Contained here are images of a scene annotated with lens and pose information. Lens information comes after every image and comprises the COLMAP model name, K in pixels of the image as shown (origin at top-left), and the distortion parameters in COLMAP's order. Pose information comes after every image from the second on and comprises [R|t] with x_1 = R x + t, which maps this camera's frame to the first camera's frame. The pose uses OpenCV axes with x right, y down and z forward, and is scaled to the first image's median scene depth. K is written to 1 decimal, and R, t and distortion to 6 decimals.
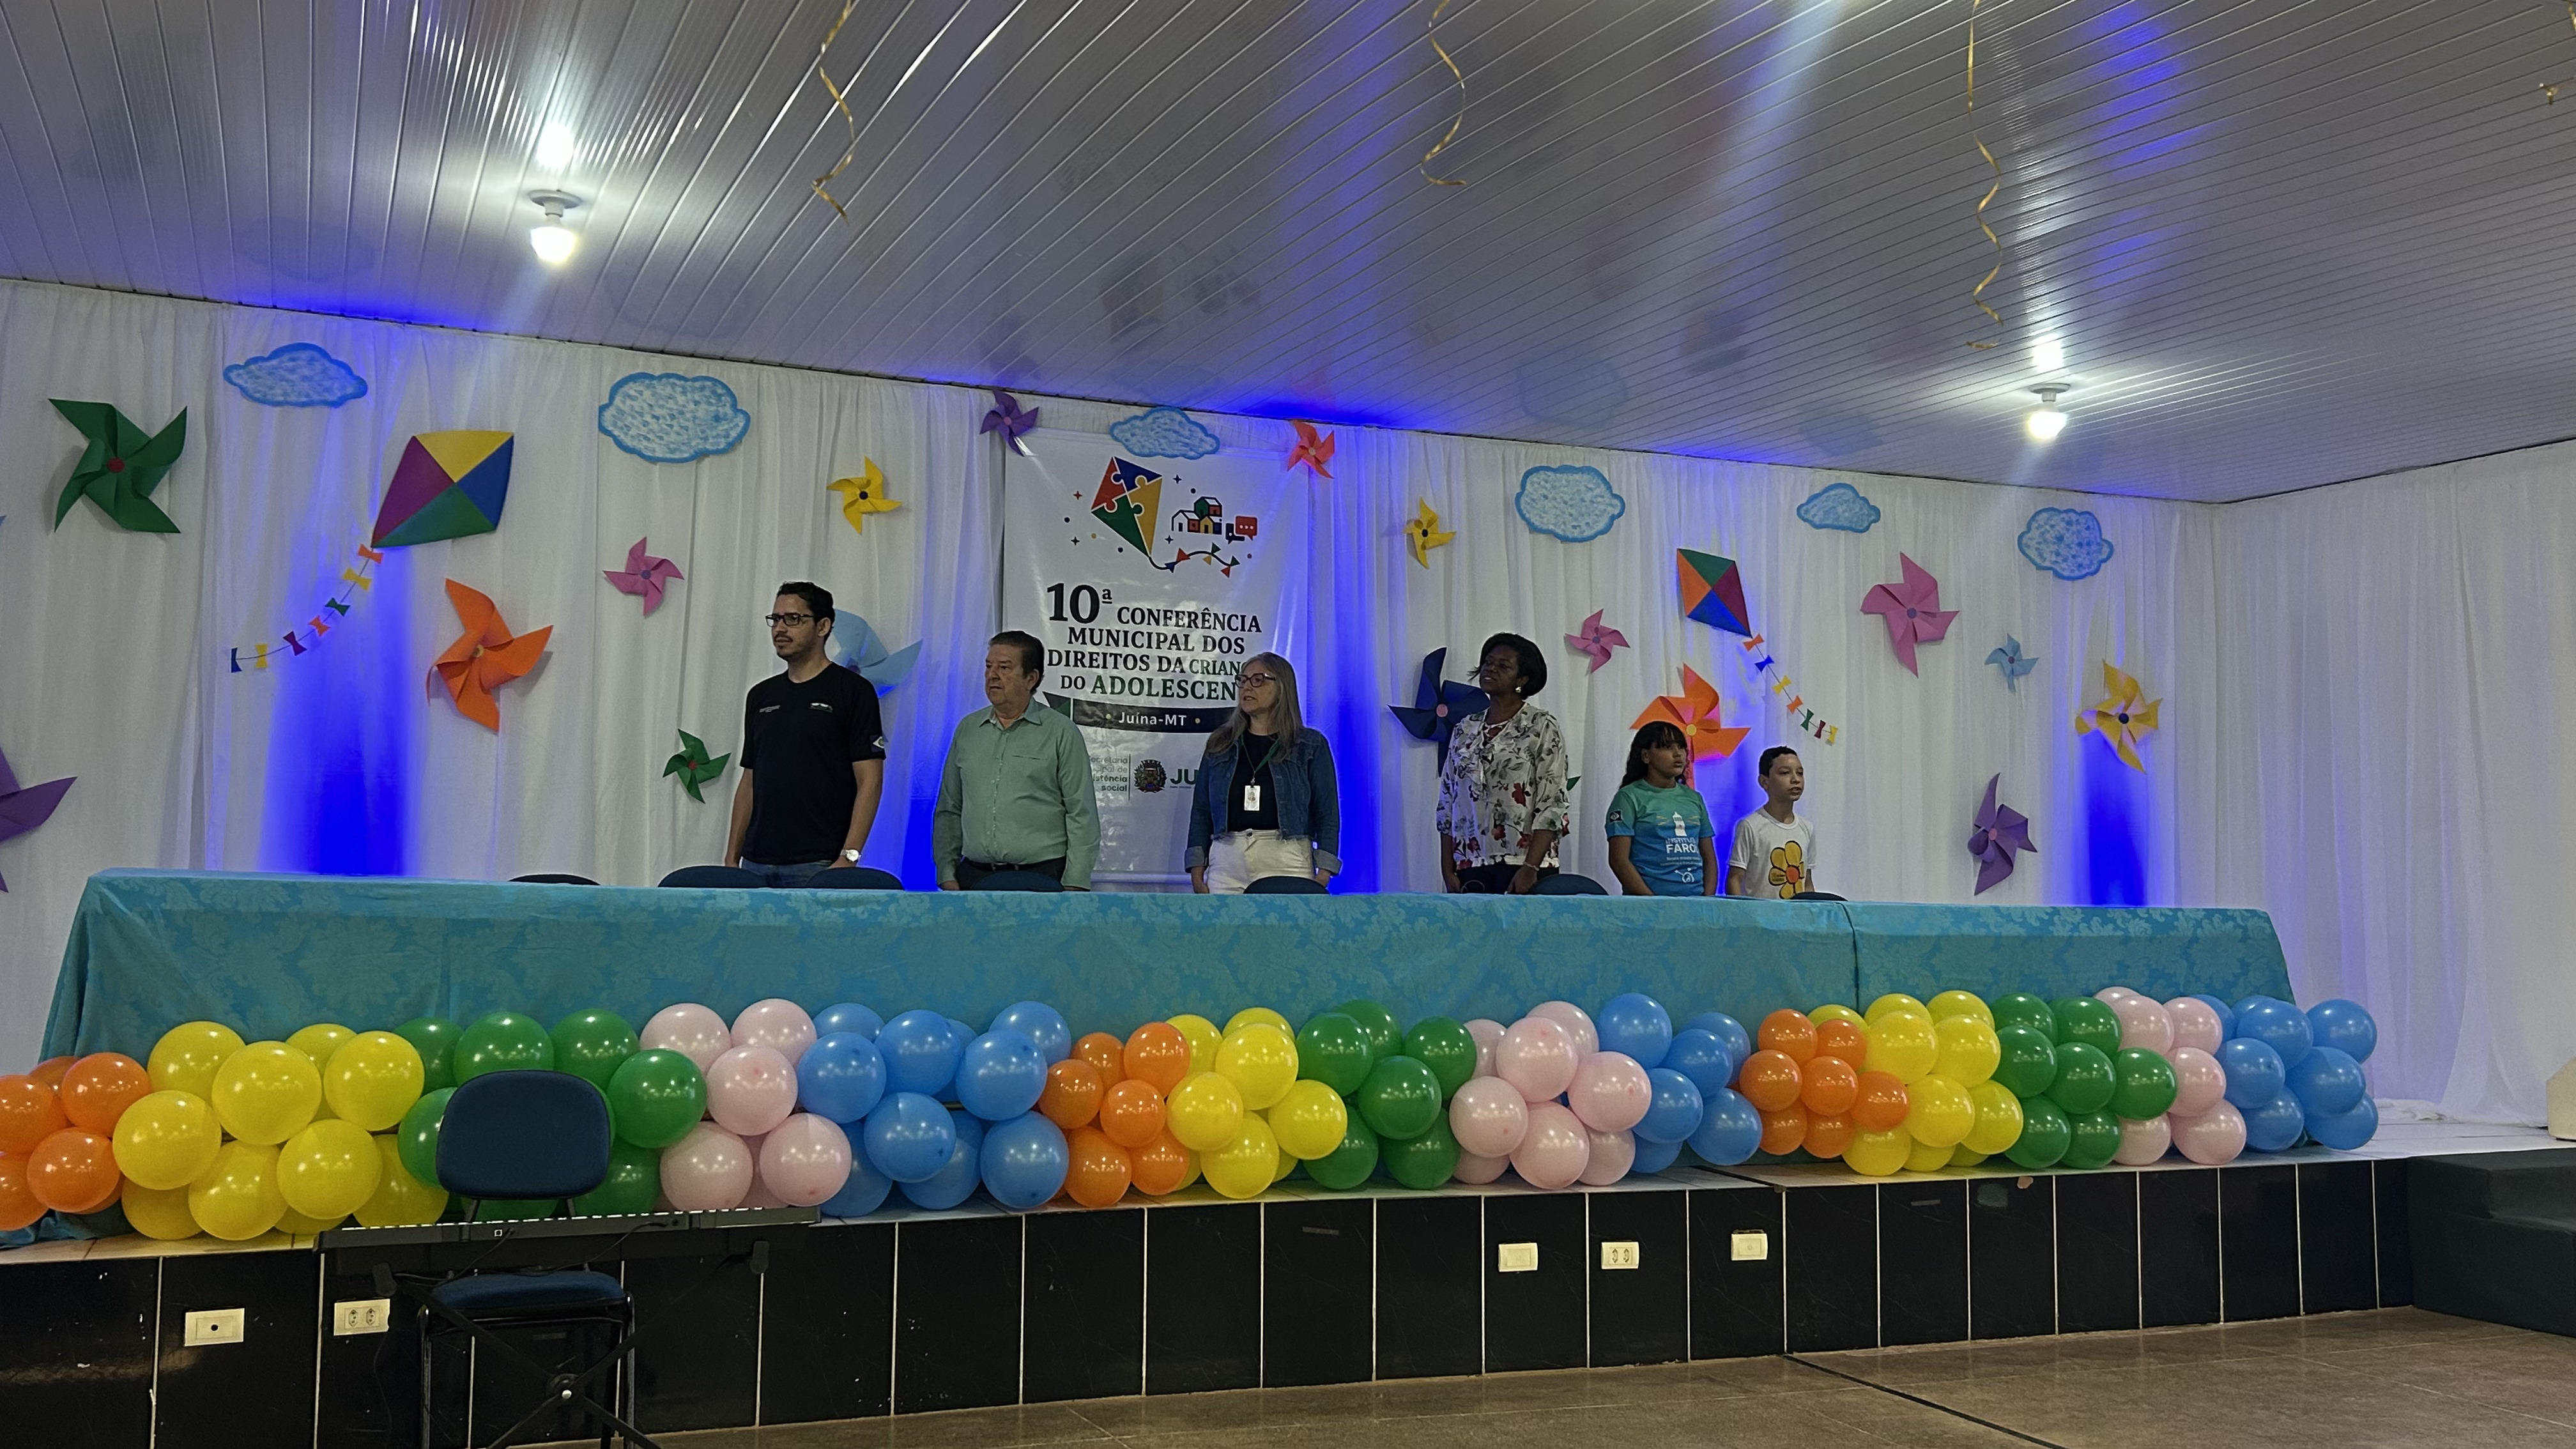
lens RADIAL K [[2213.6, 0, 1288.0], [0, 2213.6, 724.5], [0, 0, 1]] dist [0.121002, -0.286776]
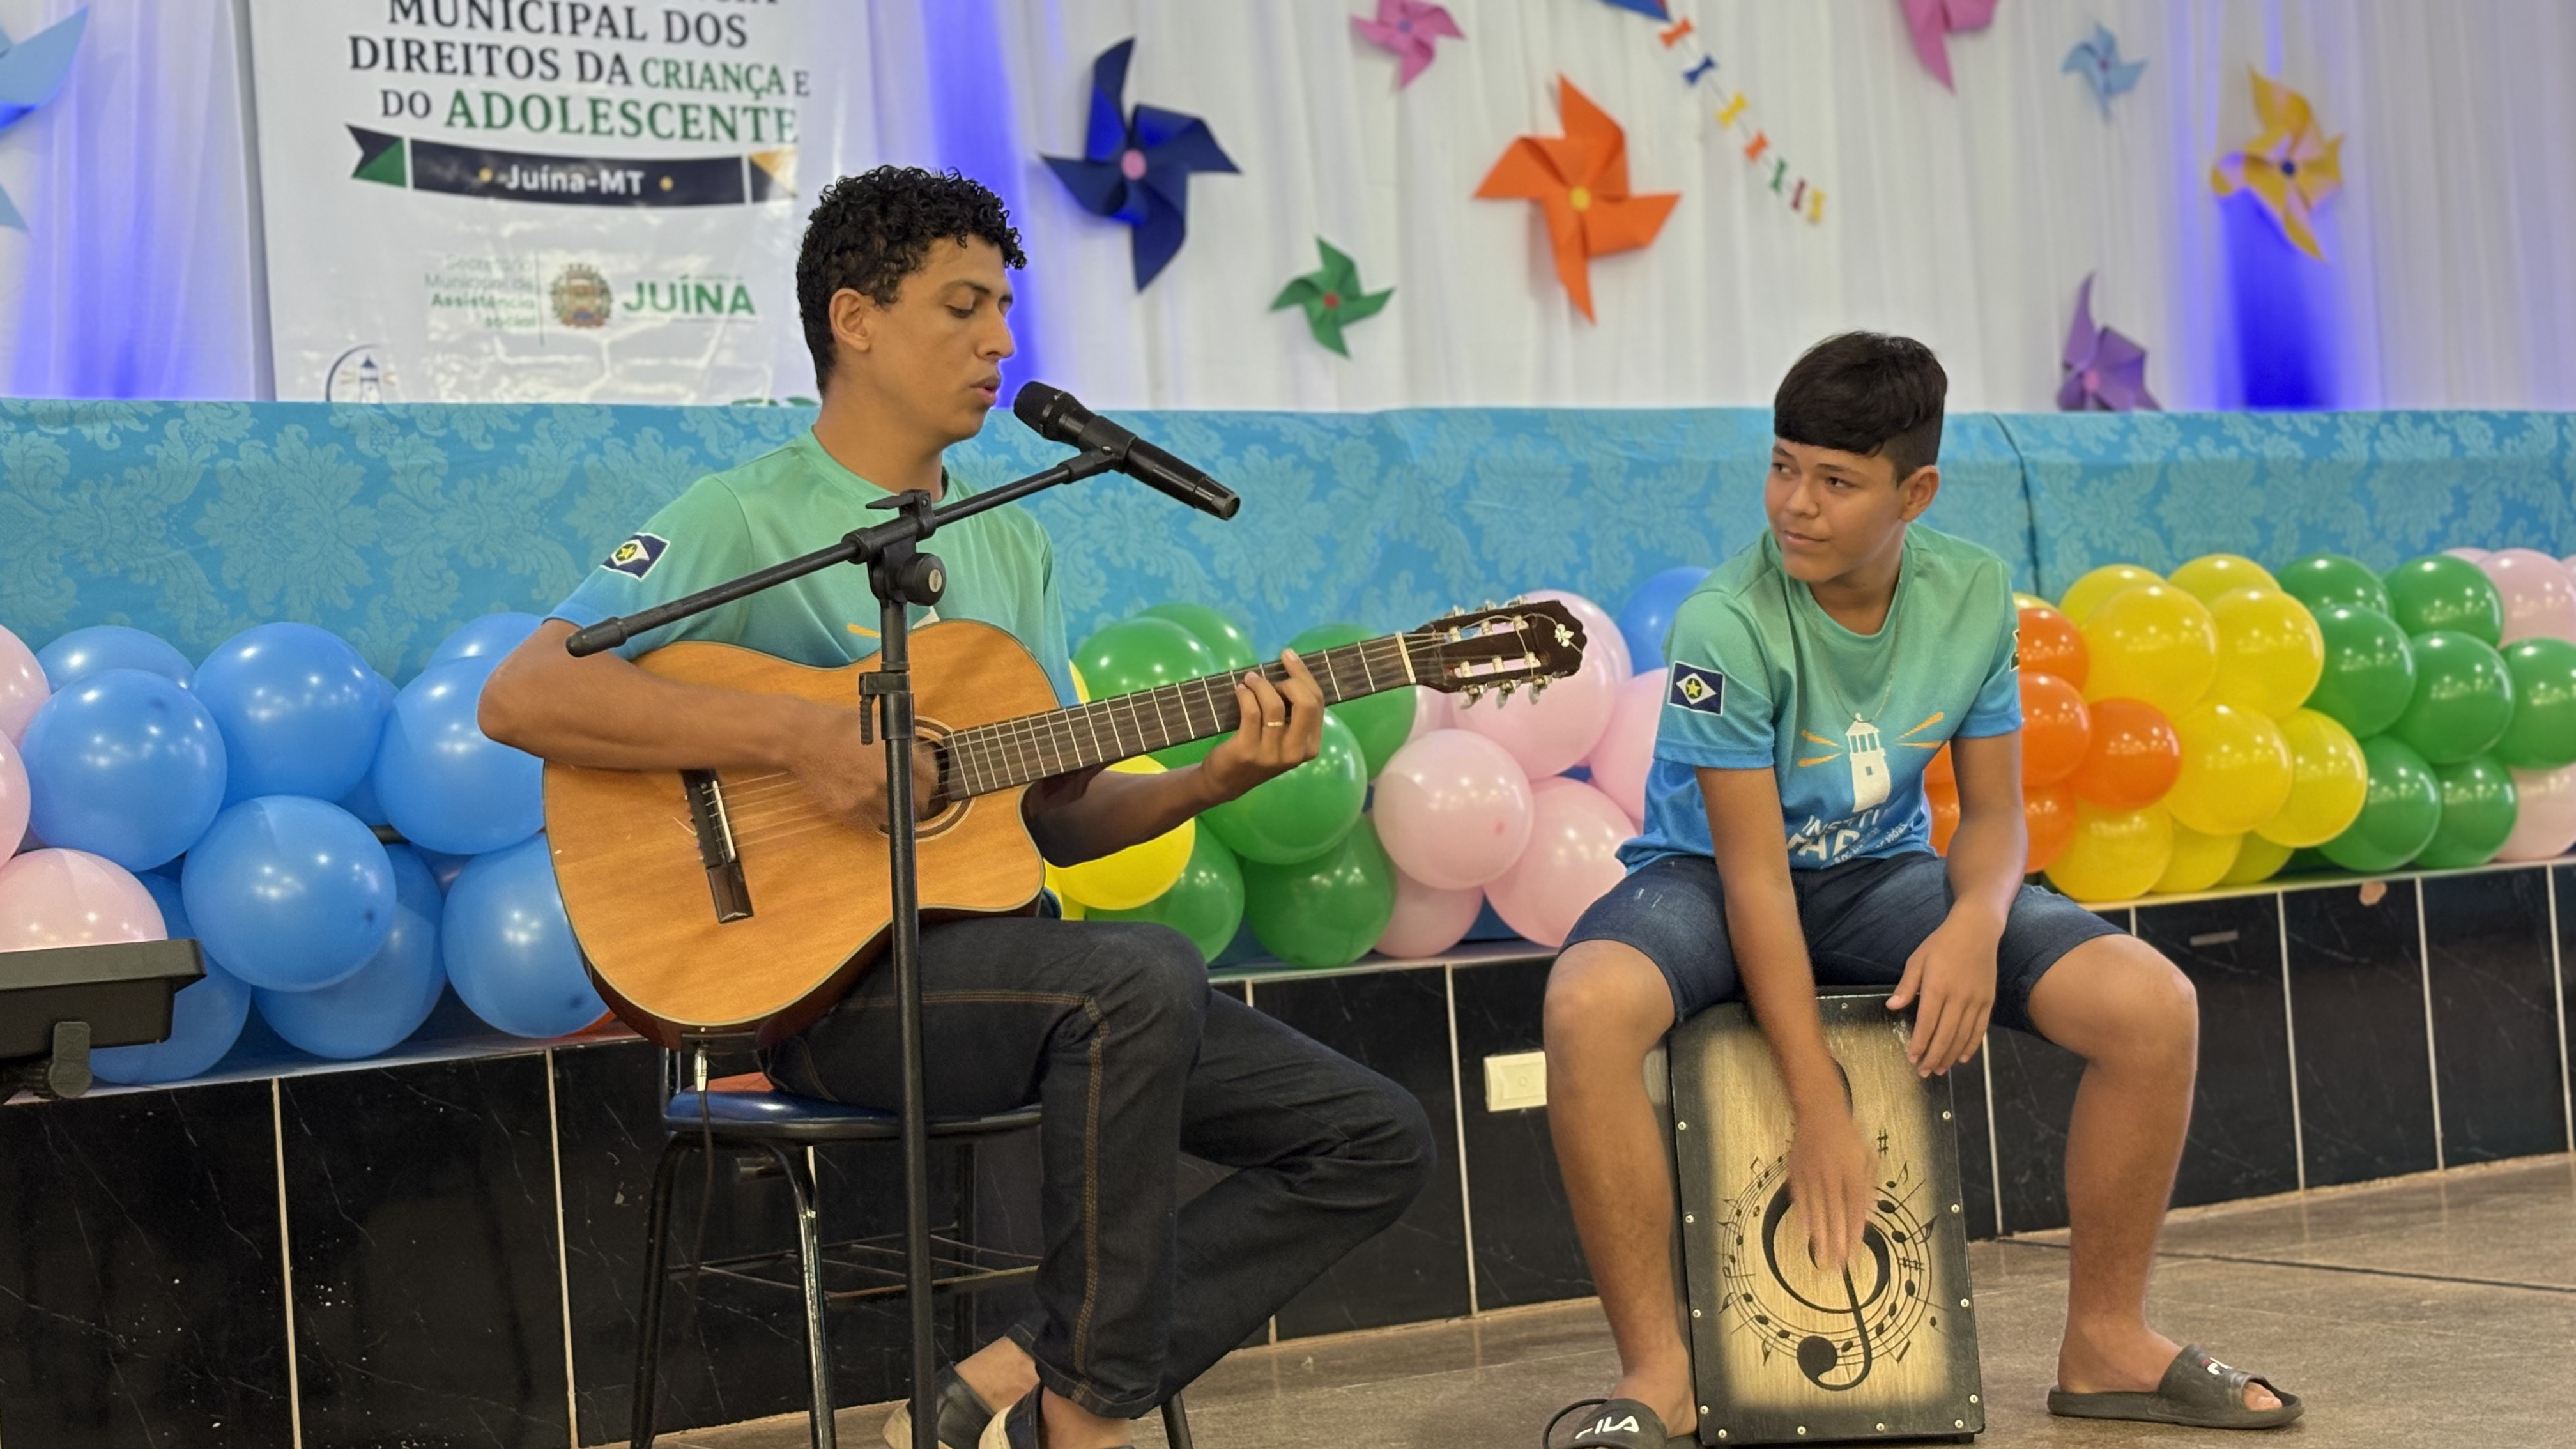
lens RADIAL K [[3755.8, 0, 1288.0], [0, 3755.8, 724.5], [0, 0, 1]] dist [0.116647, -0.050291]
pose [[0.976385, -0.071843, 0.203741, -0.095420], [0.063012, 0.996784, 0.049516, 0.095486], [-0.206643, -0.035508, 0.977772, 0.159159]]
